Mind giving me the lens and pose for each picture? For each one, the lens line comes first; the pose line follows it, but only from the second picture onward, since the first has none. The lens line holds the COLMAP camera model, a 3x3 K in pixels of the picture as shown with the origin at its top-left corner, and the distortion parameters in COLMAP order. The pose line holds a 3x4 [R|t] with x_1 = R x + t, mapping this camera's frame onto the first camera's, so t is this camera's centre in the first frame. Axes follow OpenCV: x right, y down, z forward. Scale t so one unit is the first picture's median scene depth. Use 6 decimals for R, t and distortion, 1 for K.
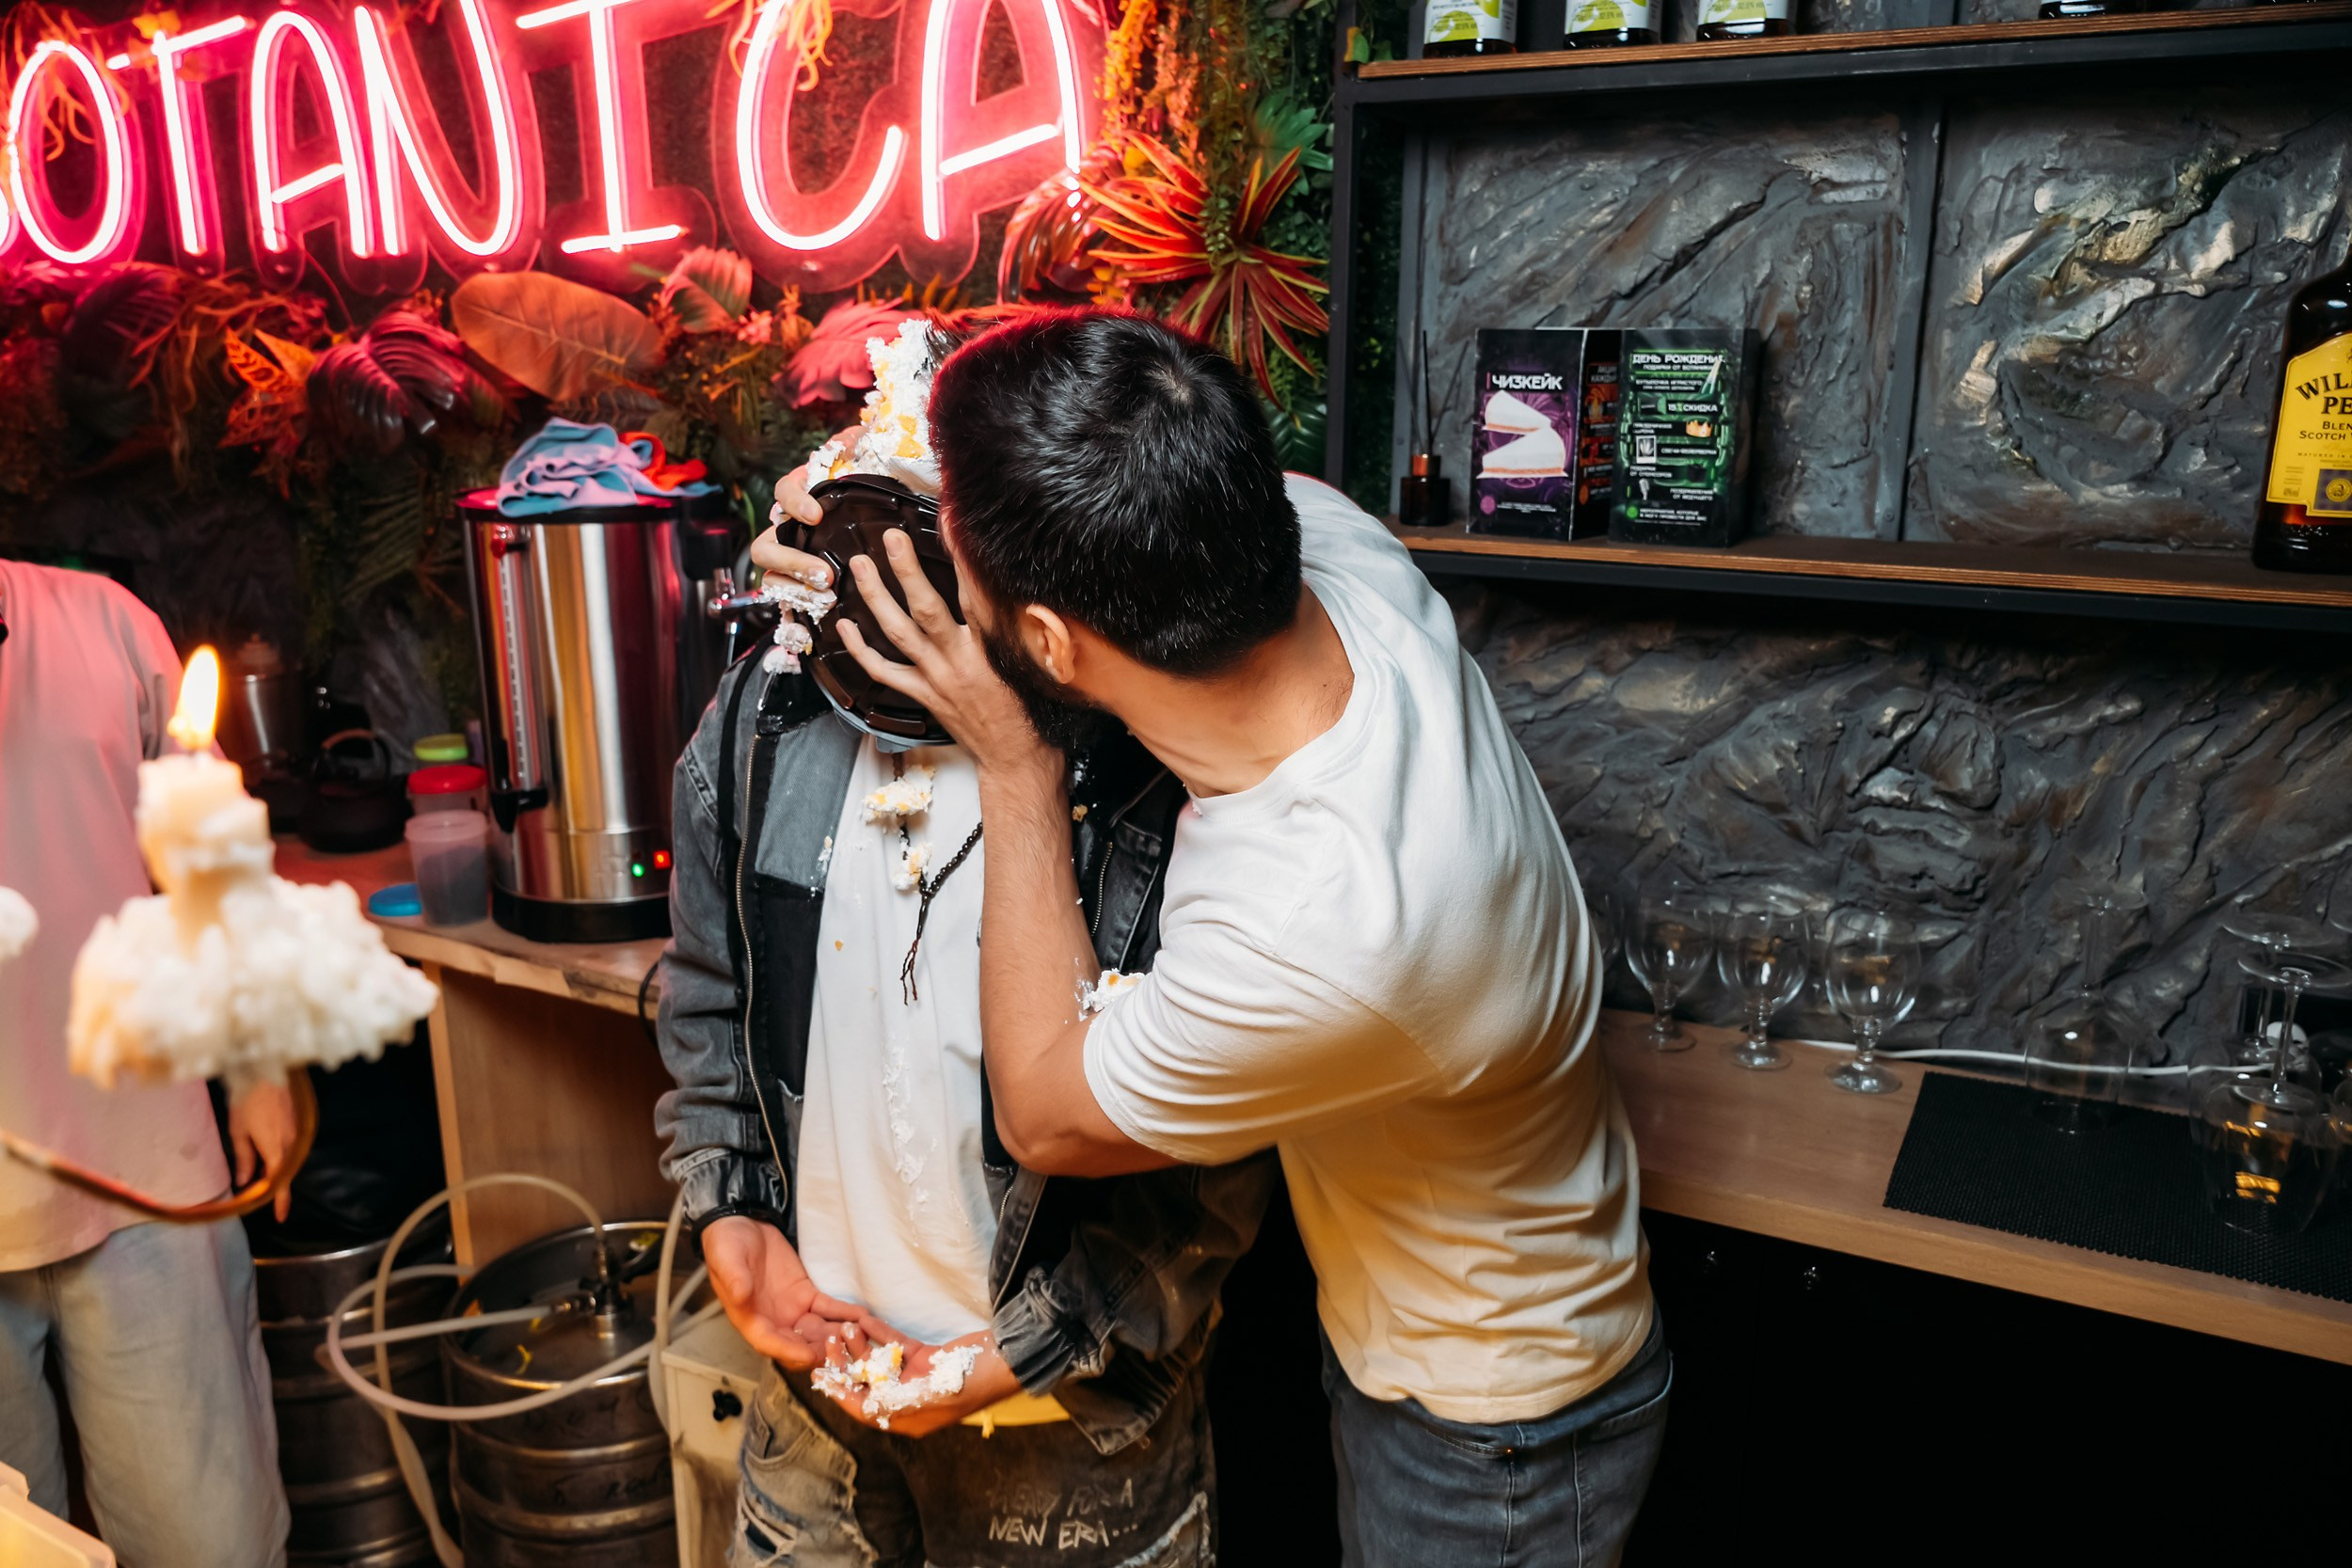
lens RADIAL K [[1743.8, 0, 1181.8], [0, 1743.8, 788.1], [0, 0, 1]] dist [-0.001233, -0.007286]
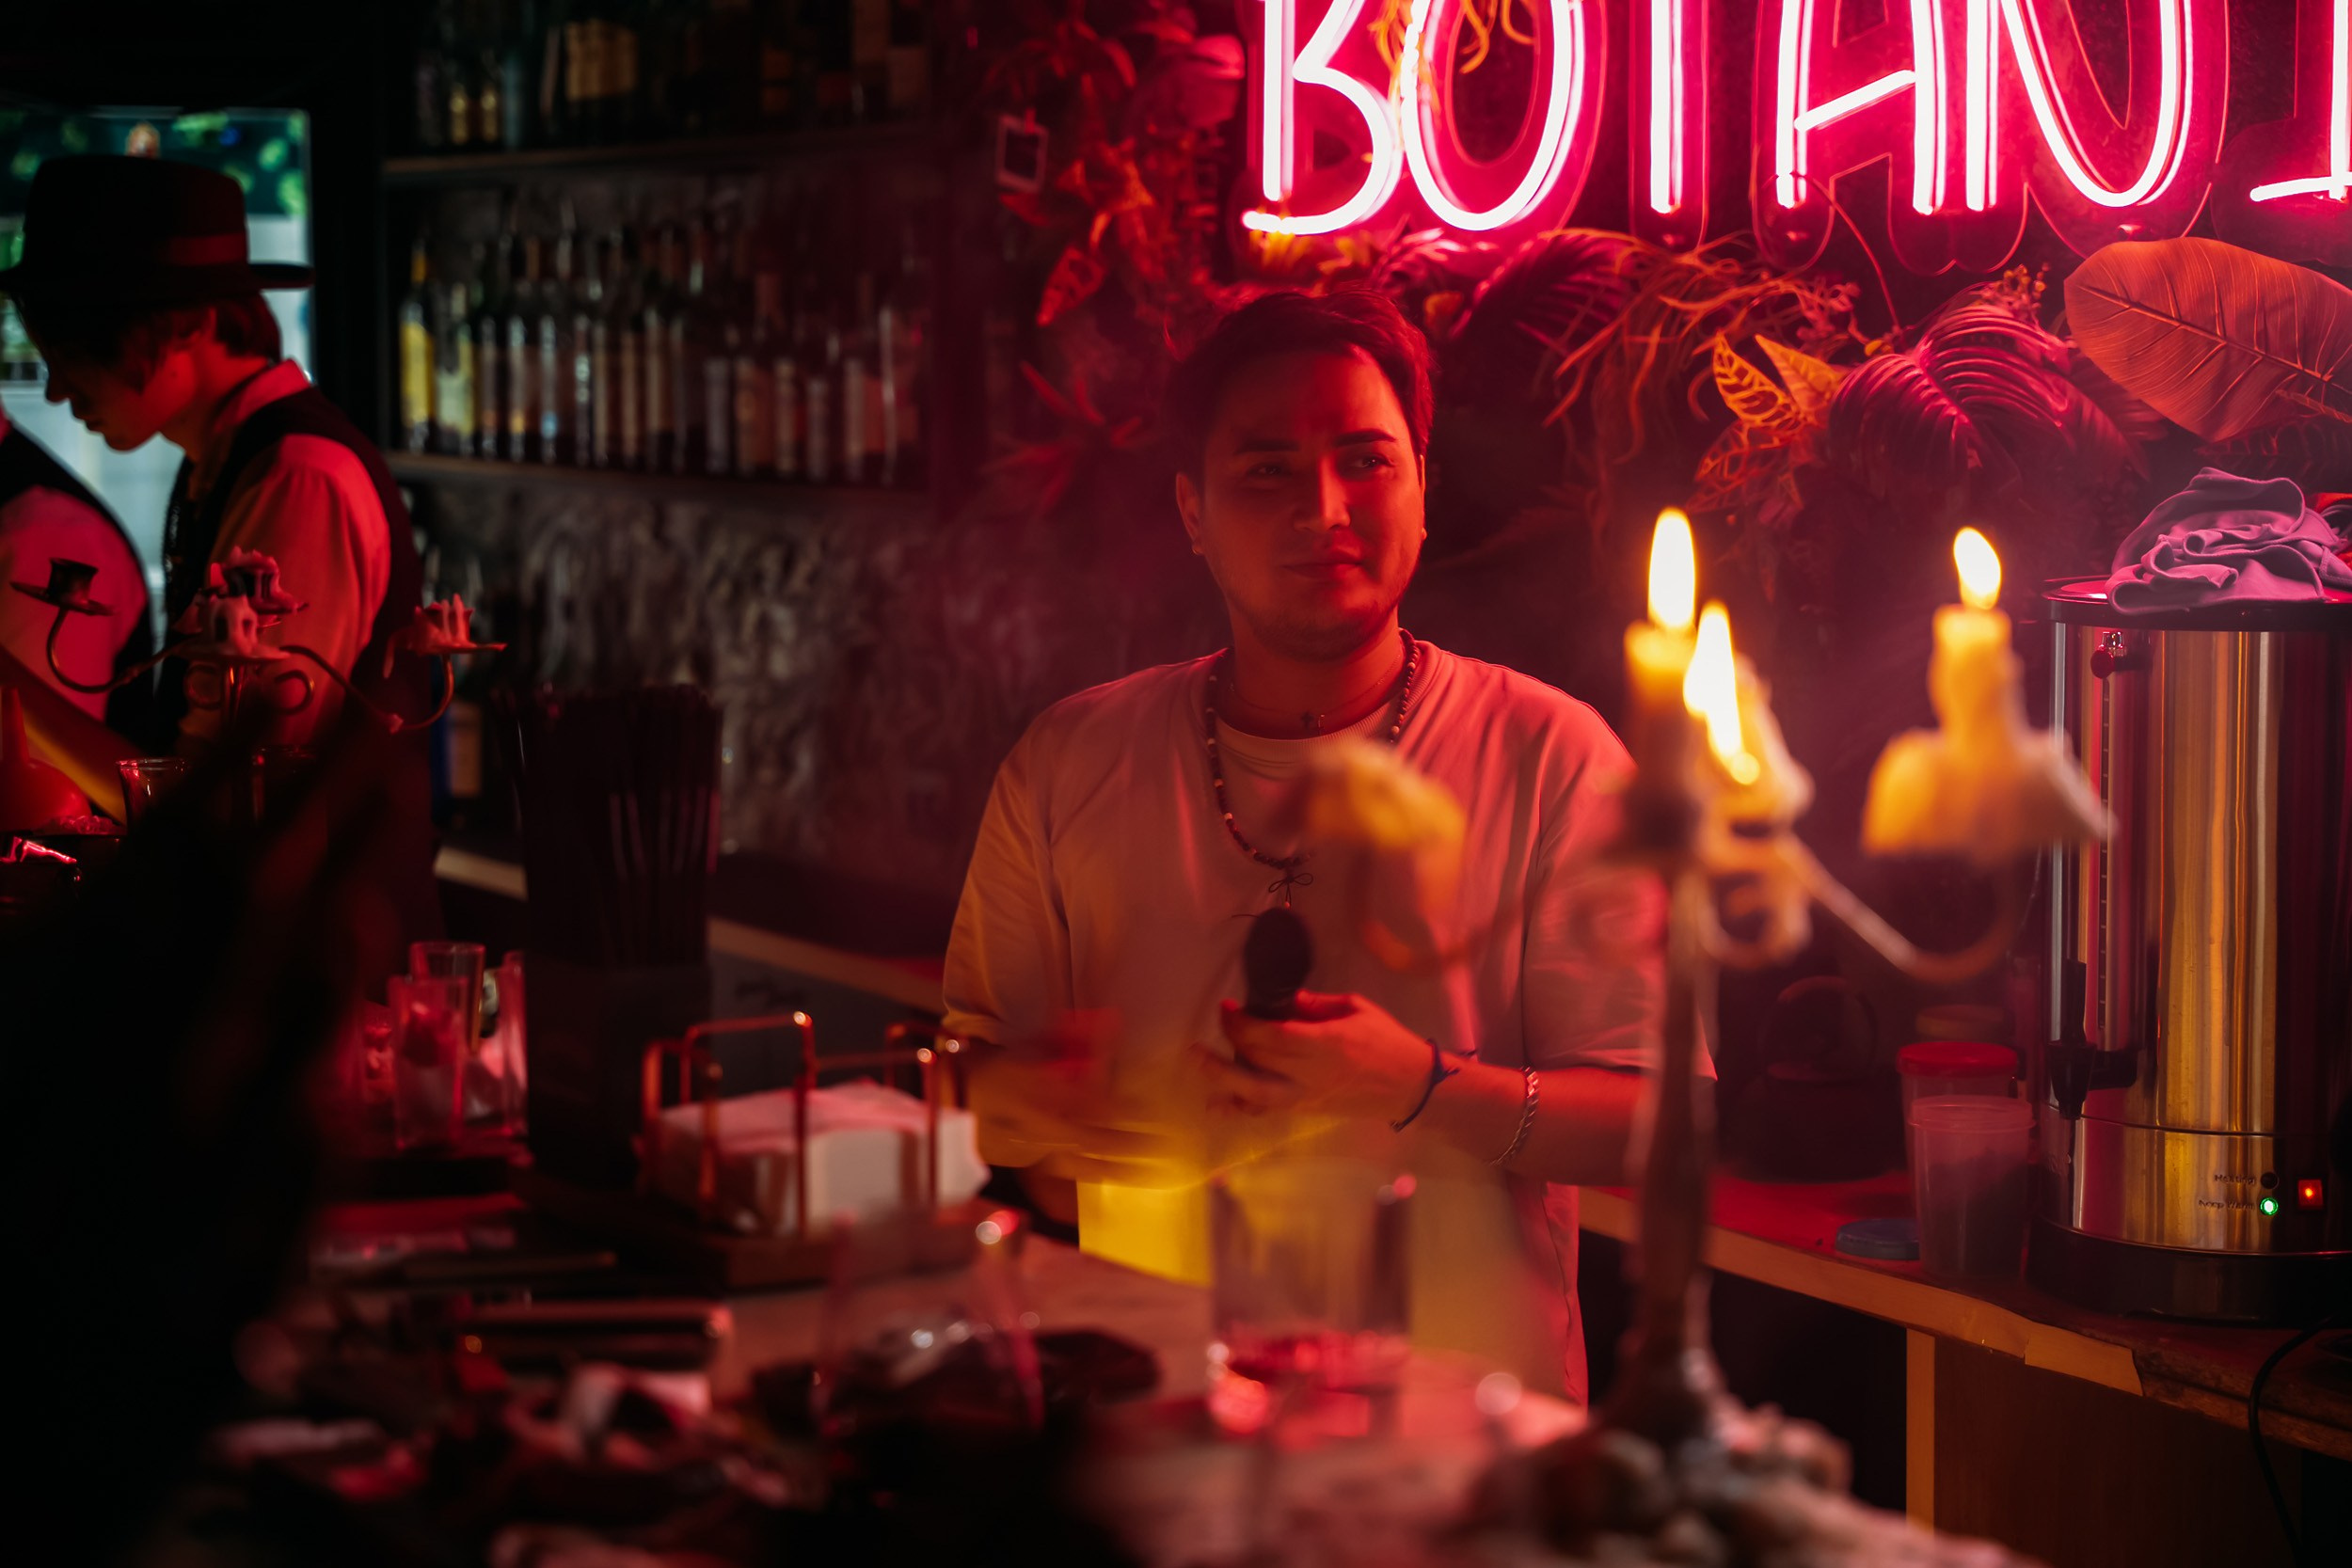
lens RADIAL K [[4743.4, 0, 1175.8], [0, 4743.4, 784.3], [0, 0, 1]] dist [0.002669, 0.000000]
pose [[0.853628, 0.041356, -0.519239, 0.178567], [-0.124975, 0.983987, -0.127087, 0.136999], [0.505669, 0.173377, 0.845127, -0.509449]]
